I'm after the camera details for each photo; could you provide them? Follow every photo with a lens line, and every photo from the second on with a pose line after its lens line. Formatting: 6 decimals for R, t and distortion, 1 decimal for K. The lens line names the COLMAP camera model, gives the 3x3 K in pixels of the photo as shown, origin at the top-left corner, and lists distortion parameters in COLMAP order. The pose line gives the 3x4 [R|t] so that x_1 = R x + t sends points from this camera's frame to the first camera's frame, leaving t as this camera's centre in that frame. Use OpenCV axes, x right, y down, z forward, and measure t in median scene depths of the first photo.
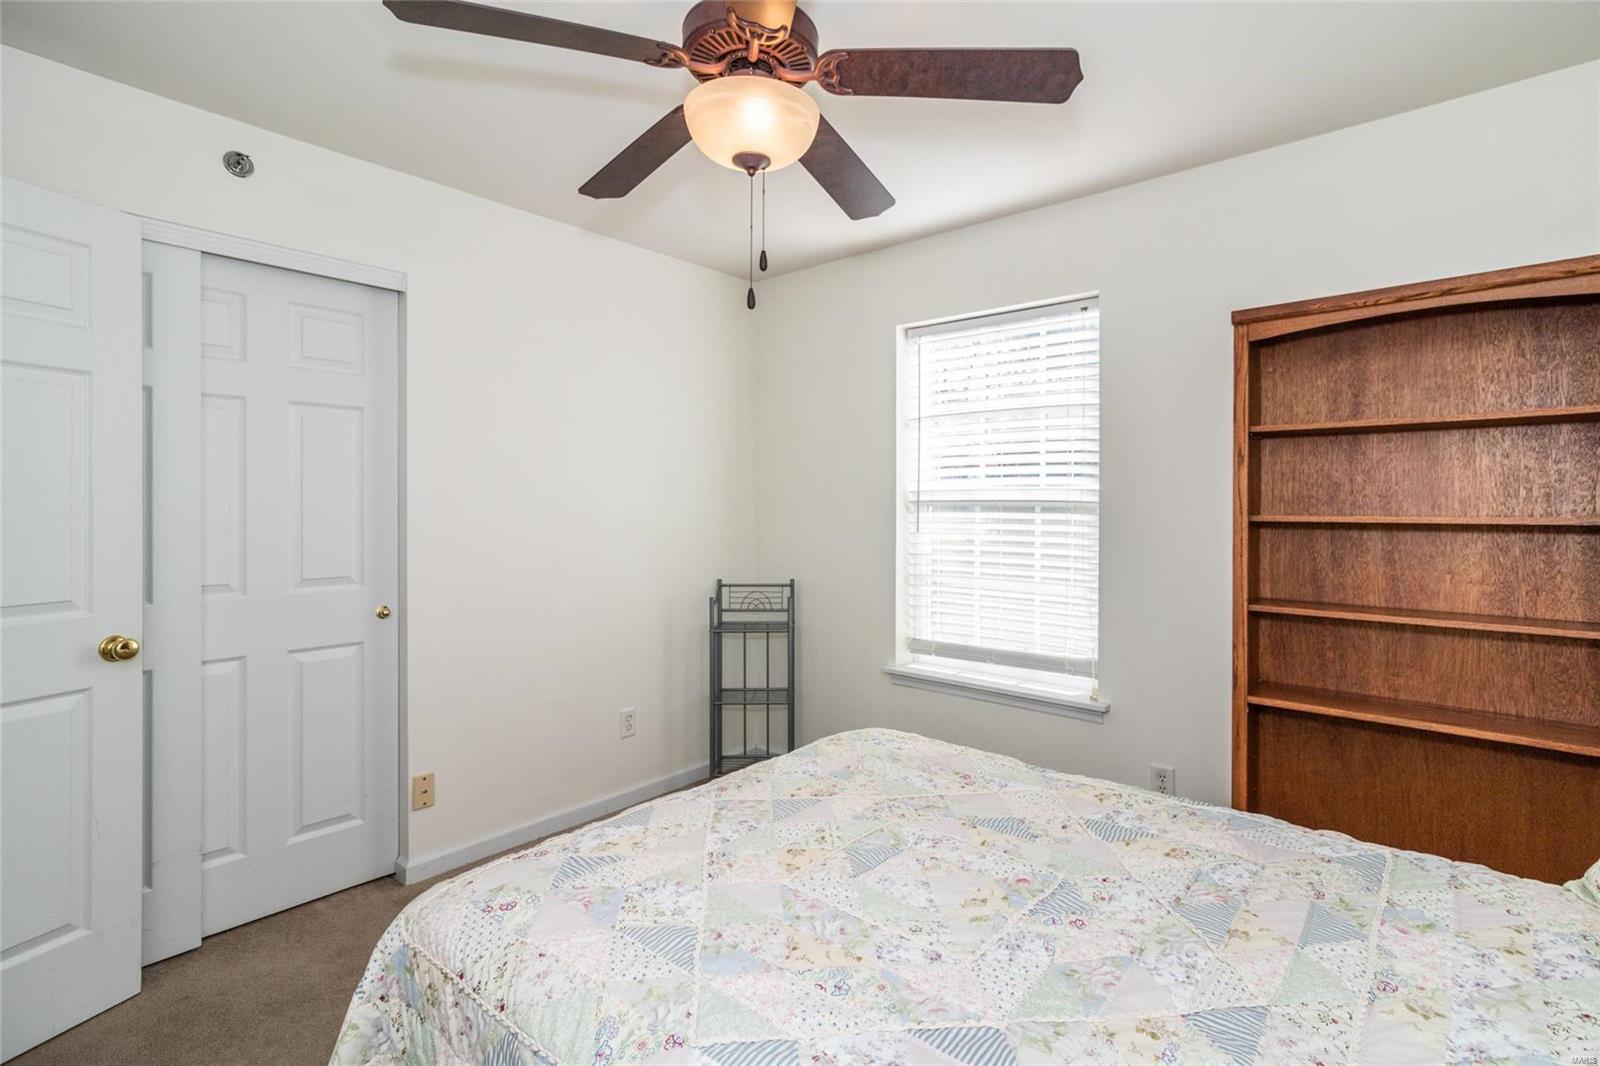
lens RADIAL K [[757.5, 0, 809.0], [0, 757.5, 494.8], [0, 0, 1]] dist [-0.003025, -0.000274]
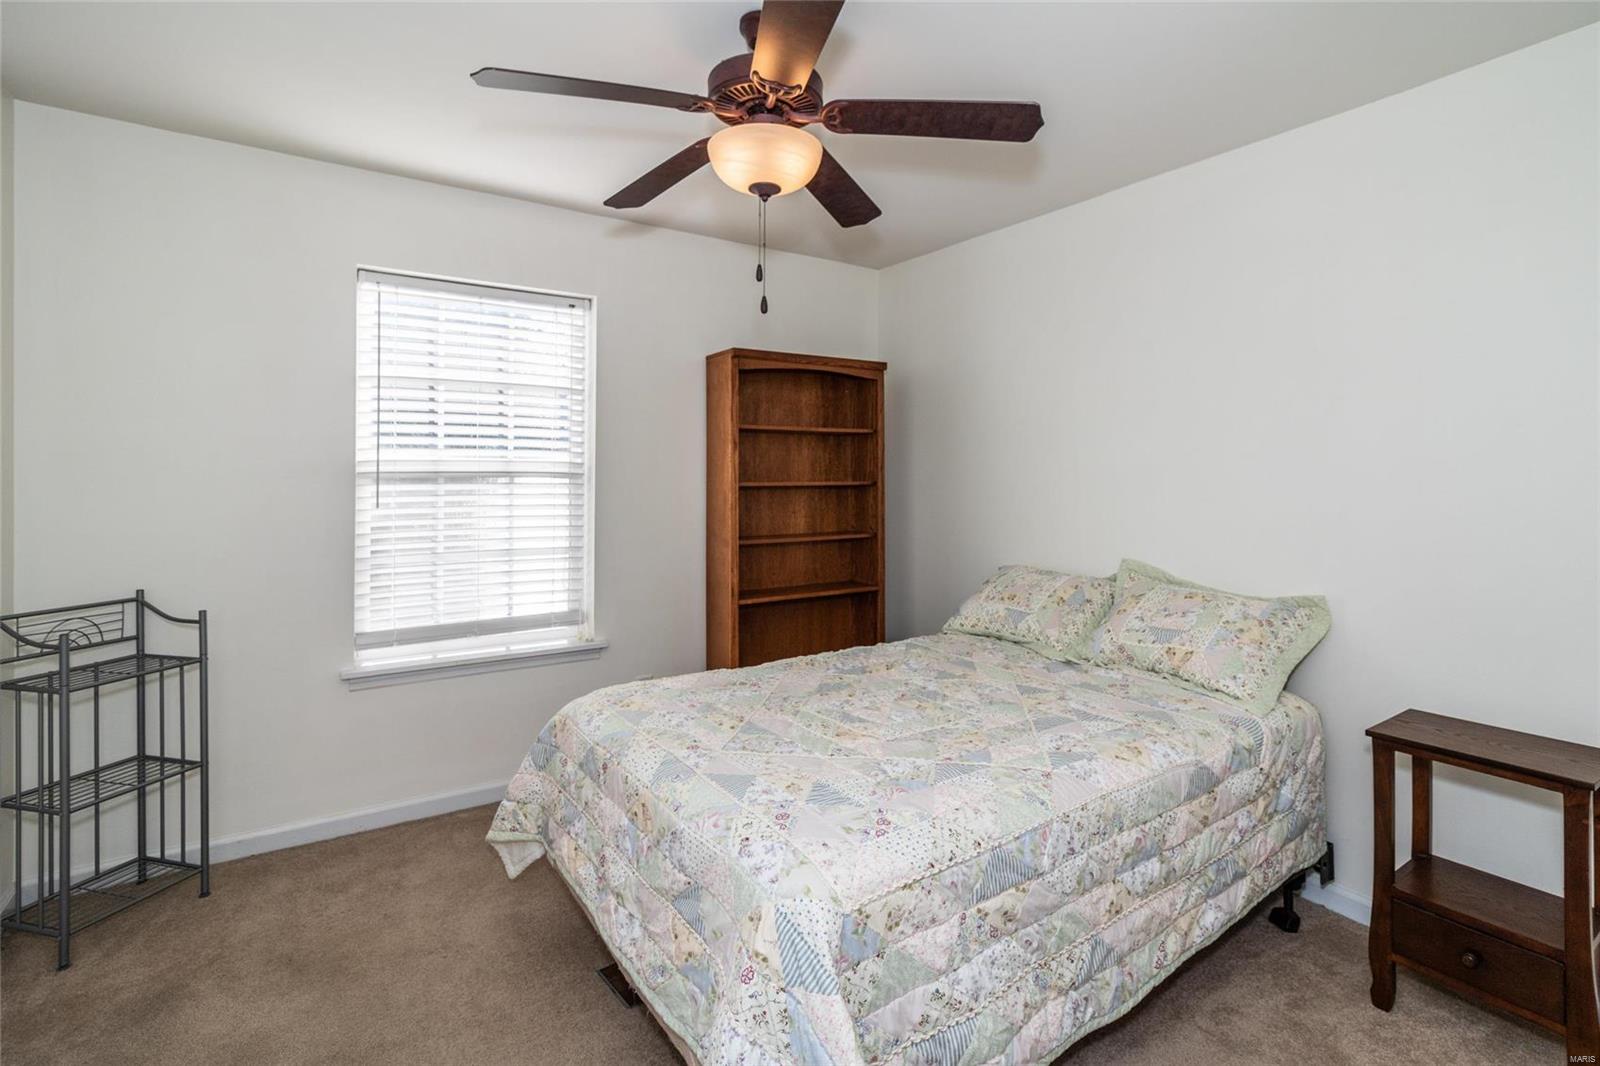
lens RADIAL K [[757.5, 0, 809.0], [0, 757.5, 494.8], [0, 0, 1]] dist [-0.003025, -0.000274]
pose [[0.274270, -0.034644, 0.961028, -0.858723], [-0.013908, 0.999103, 0.039986, -0.012637], [-0.961552, -0.024333, 0.273543, 0.436077]]
